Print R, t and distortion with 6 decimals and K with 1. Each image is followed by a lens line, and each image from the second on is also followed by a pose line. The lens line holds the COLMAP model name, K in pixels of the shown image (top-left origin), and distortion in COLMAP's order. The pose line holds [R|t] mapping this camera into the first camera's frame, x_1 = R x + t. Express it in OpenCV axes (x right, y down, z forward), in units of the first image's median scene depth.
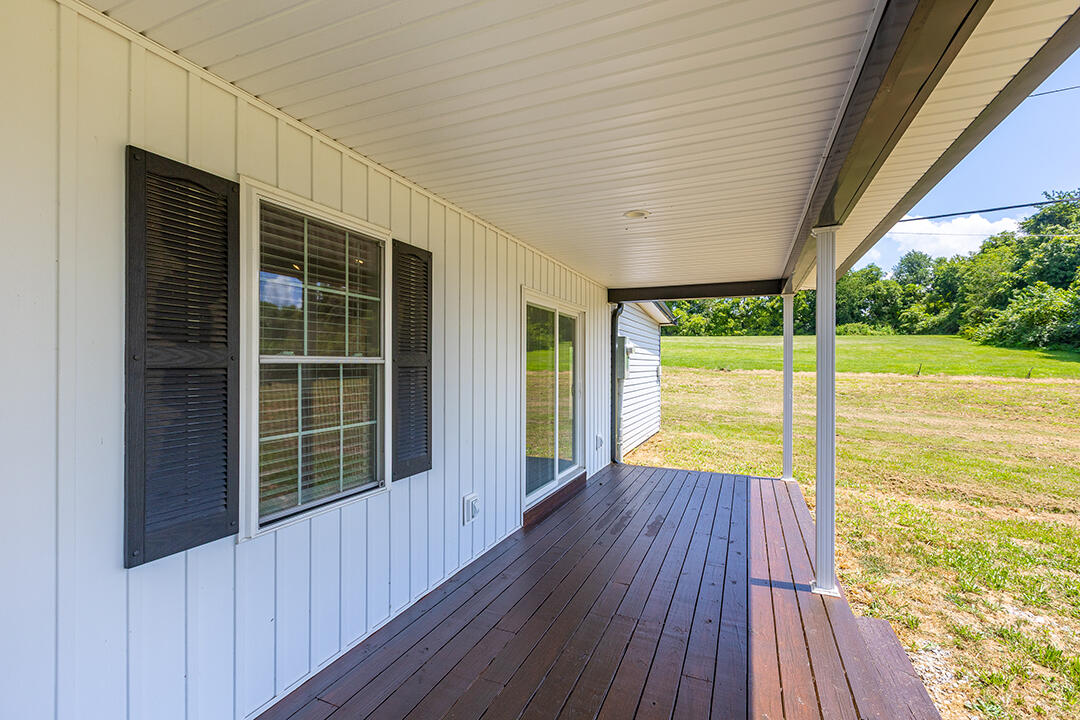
lens RADIAL K [[464.1, 0, 548.1], [0, 464.1, 359.6], [0, 0, 1]] dist [-0.001198, -0.000324]
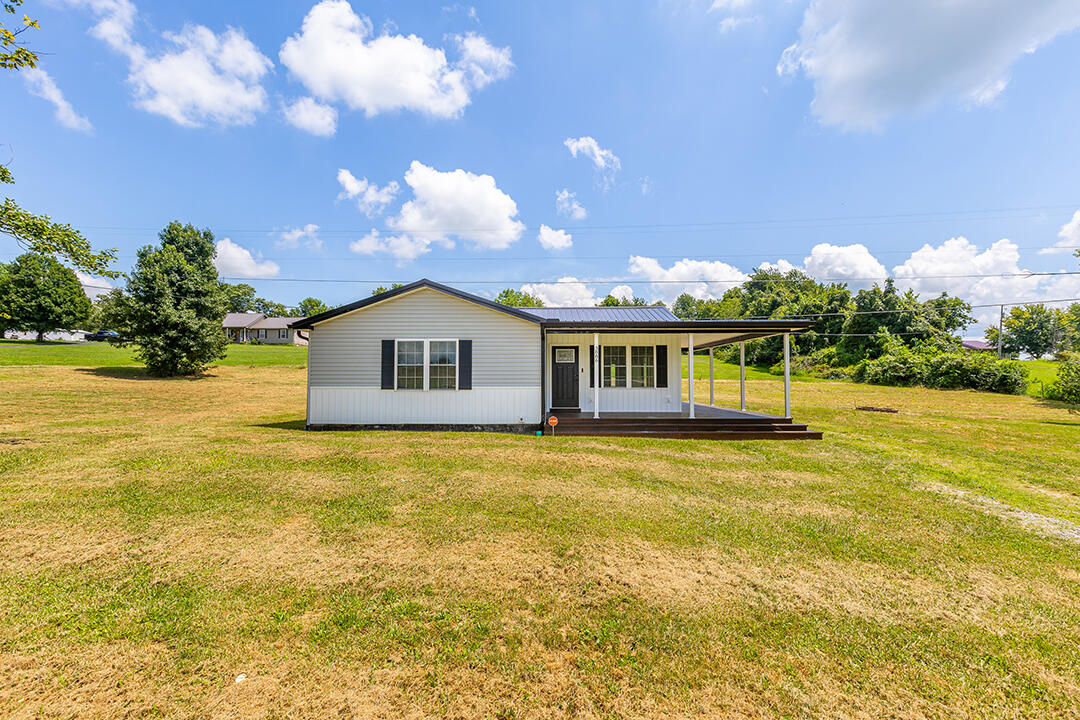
lens RADIAL K [[480.5, 0, 541.8], [0, 480.5, 357.4], [0, 0, 1]] dist [-0.000666, -0.000030]
pose [[0.924374, 0.012012, 0.381299, -0.191326], [0.000949, 0.999429, -0.033787, 0.003397], [-0.381487, 0.031594, 0.923834, -0.196972]]
